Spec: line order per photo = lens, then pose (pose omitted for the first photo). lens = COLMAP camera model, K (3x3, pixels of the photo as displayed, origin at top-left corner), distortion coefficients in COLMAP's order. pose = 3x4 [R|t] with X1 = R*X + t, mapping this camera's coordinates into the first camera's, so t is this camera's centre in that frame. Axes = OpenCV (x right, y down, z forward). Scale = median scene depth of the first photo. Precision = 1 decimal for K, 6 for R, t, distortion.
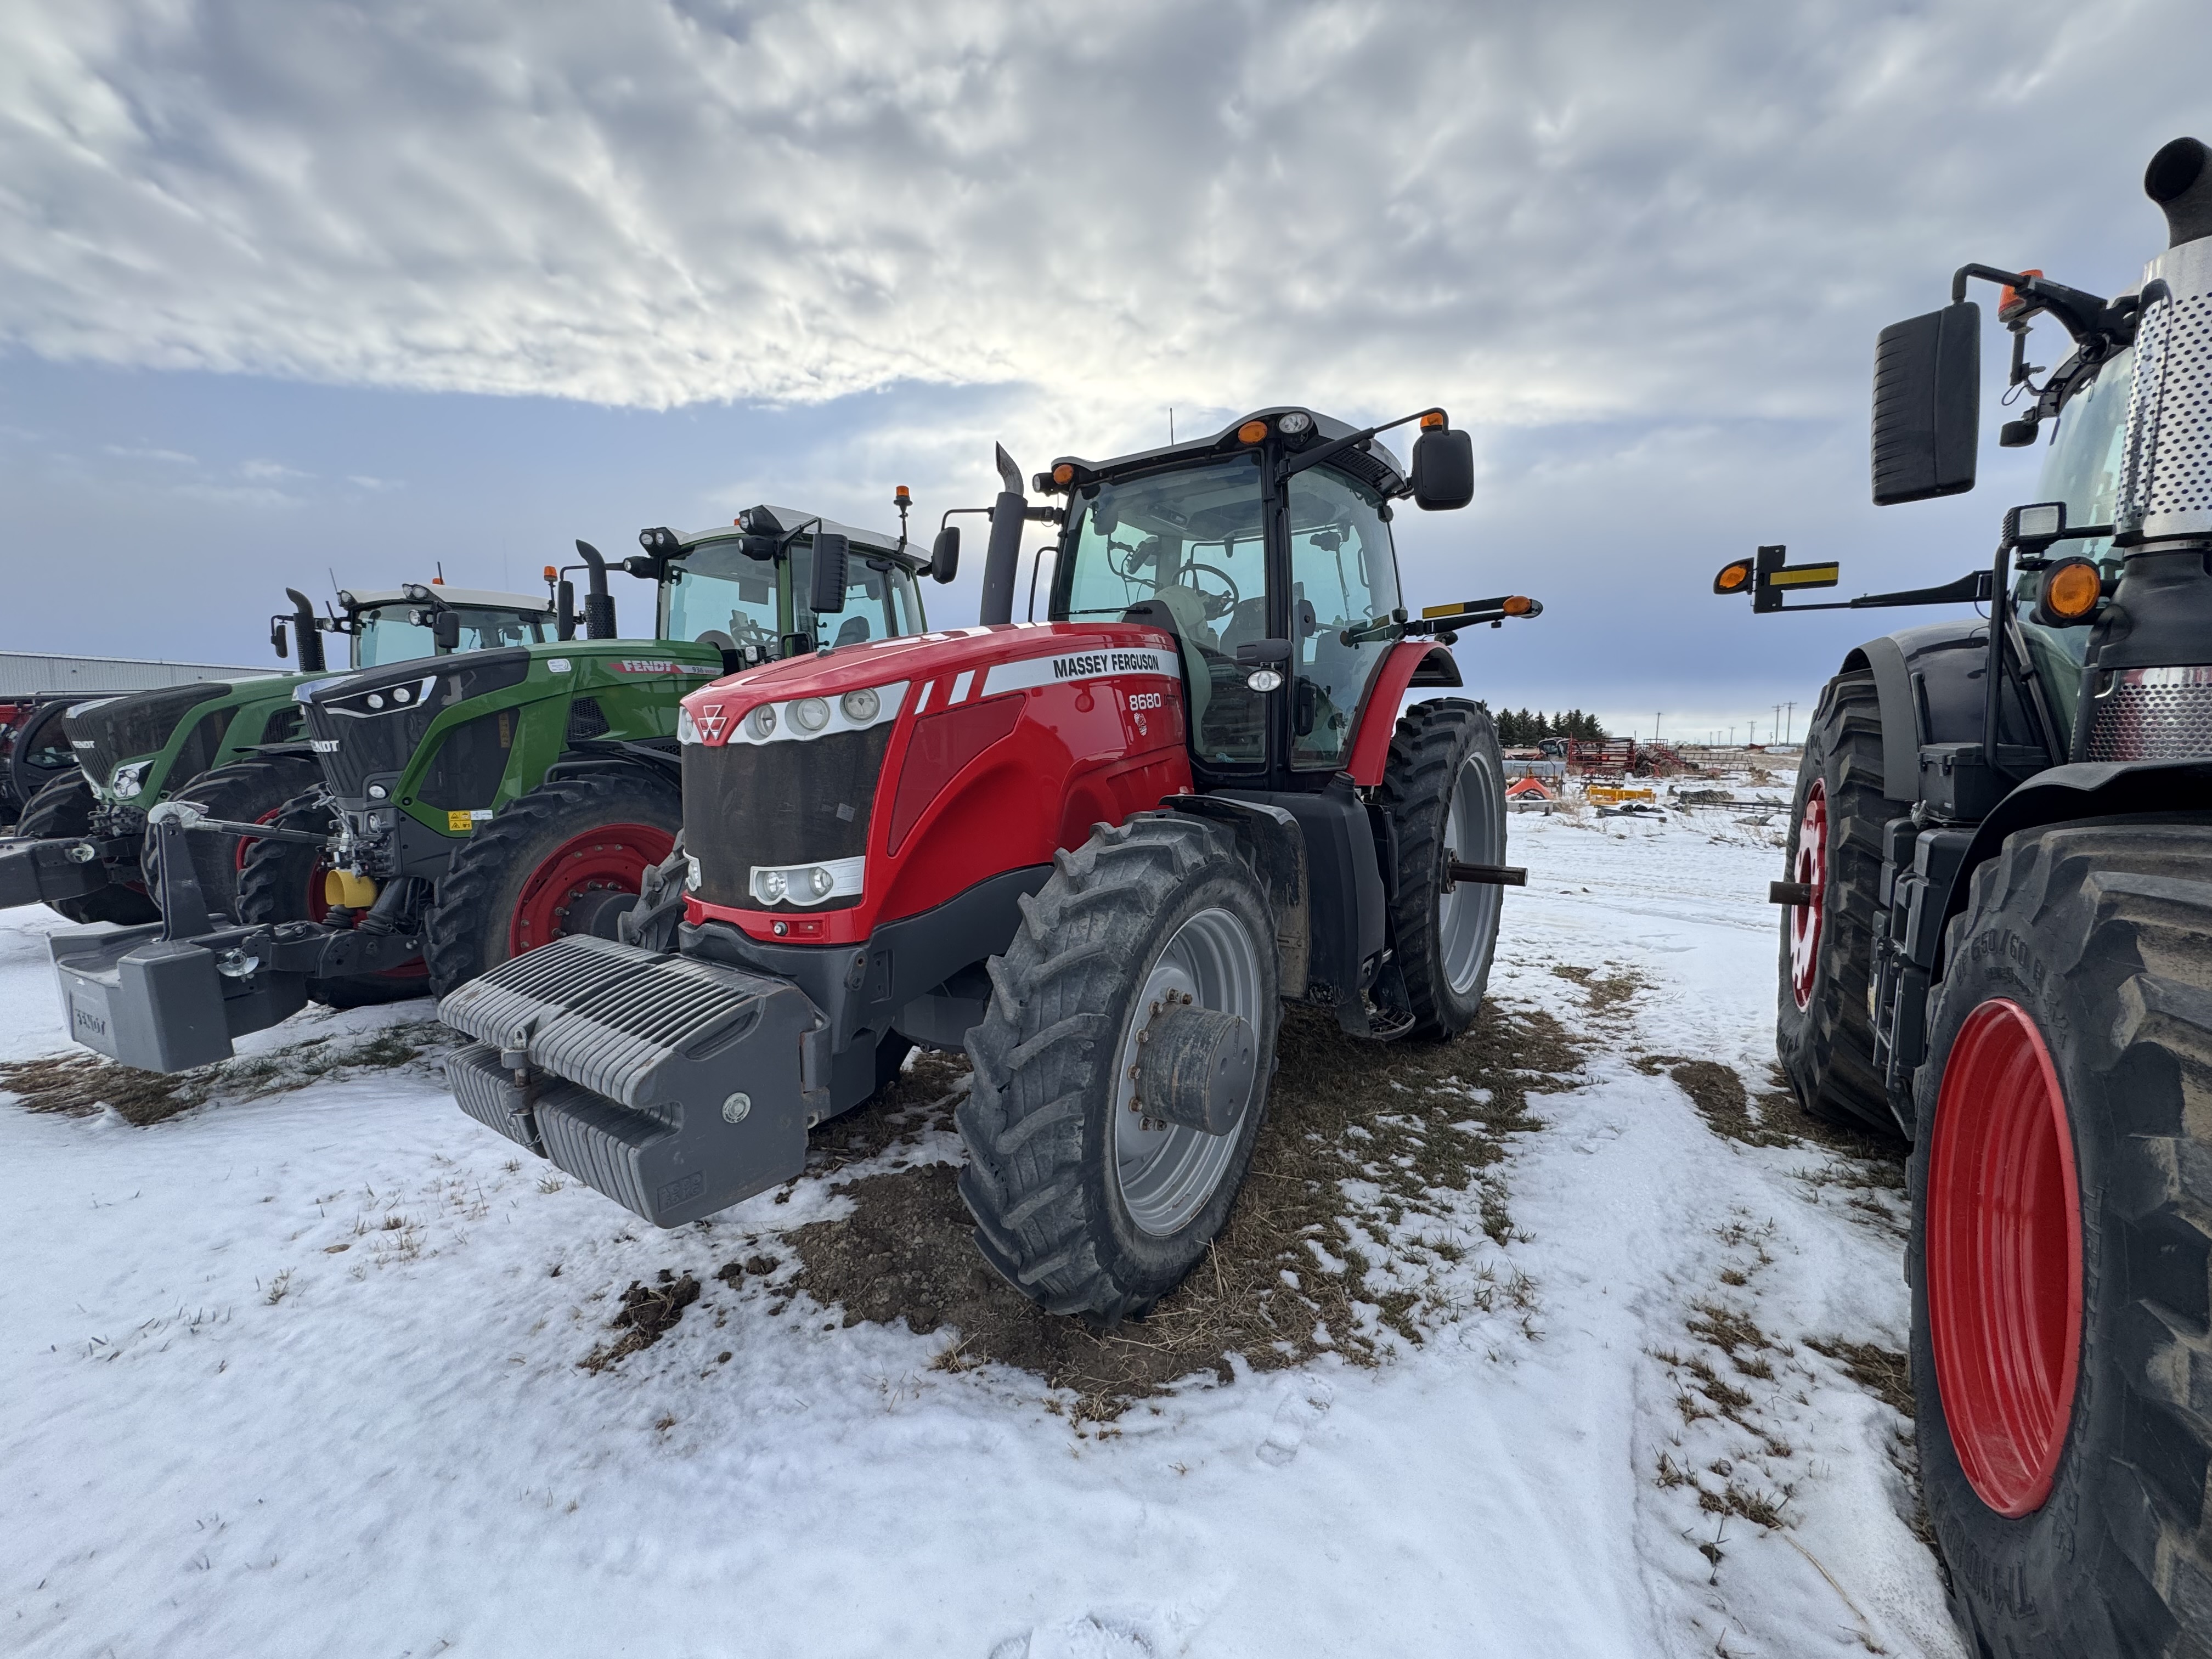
lens RADIAL K [[881.6, 0, 1103.0], [0, 881.6, 827.4], [0, 0, 1]] dist [-0.004225, 0.000783]
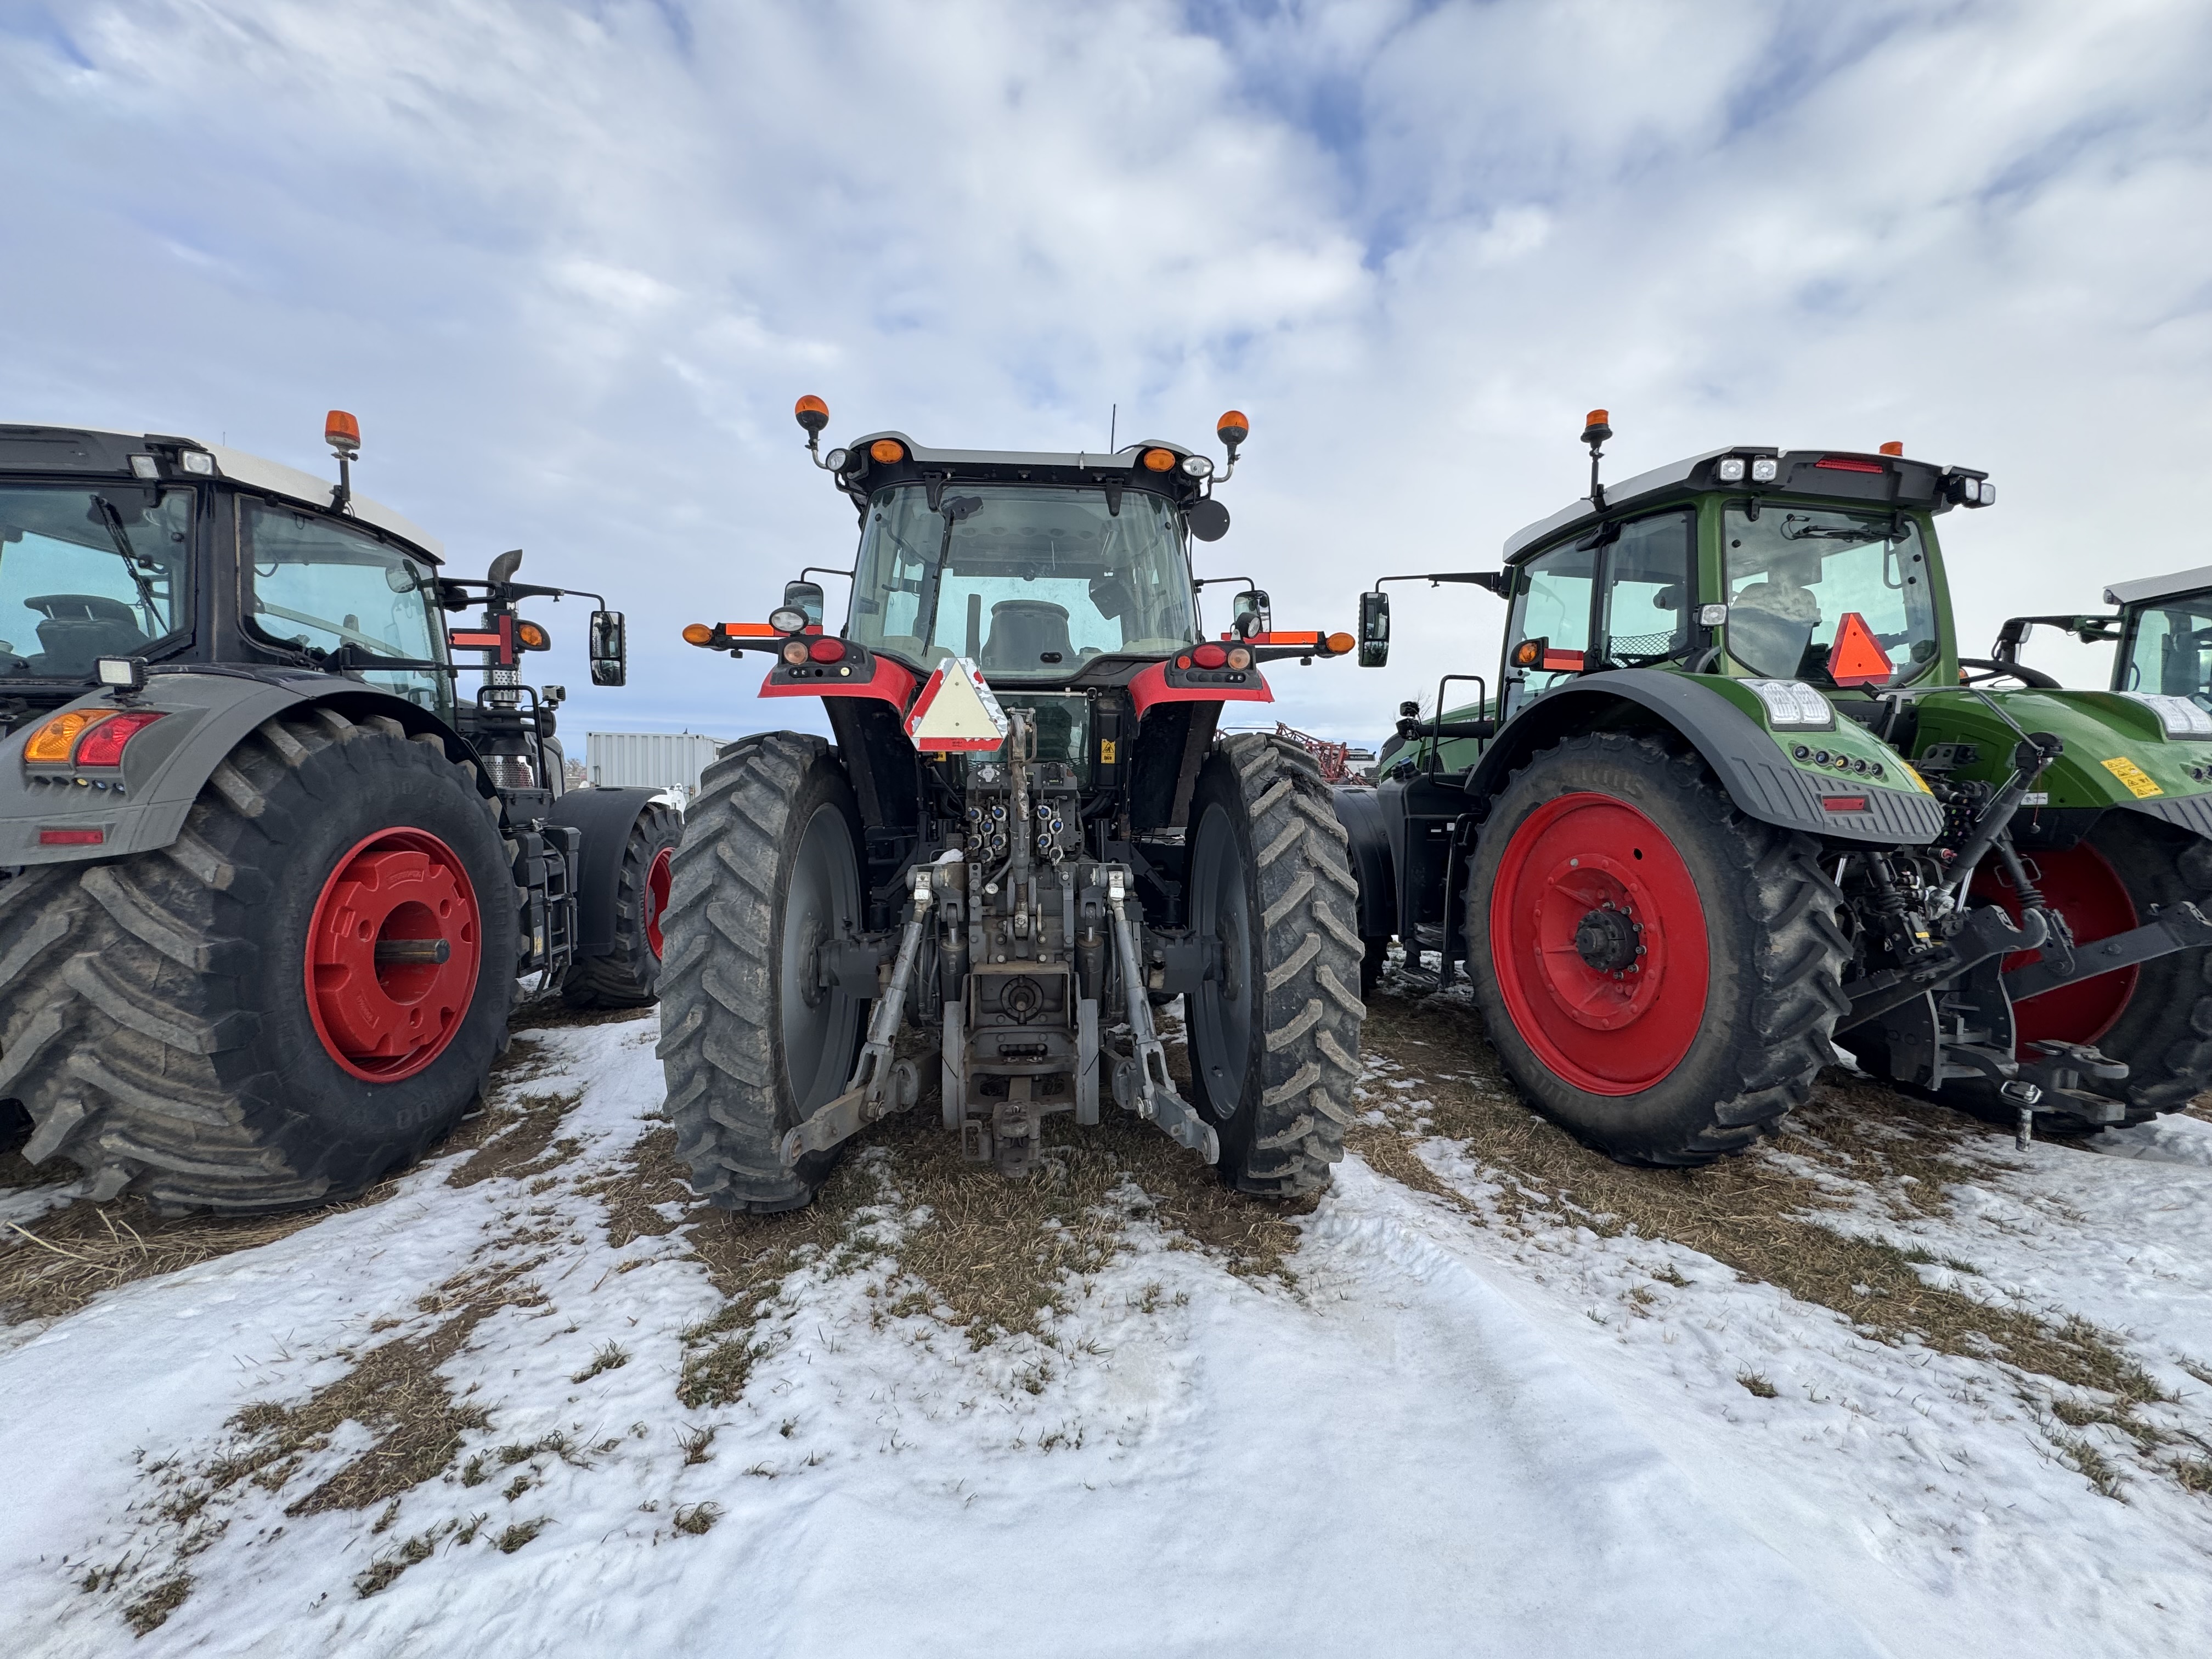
lens RADIAL K [[881.6, 0, 1109.5], [0, 881.6, 834.1], [0, 0, 1]] dist [-0.004225, 0.000783]
pose [[-0.773953, 0.037409, -0.632137, 0.969073], [-0.064475, 0.988410, 0.137433, -0.267745], [0.629952, 0.147123, -0.762572, 2.586195]]
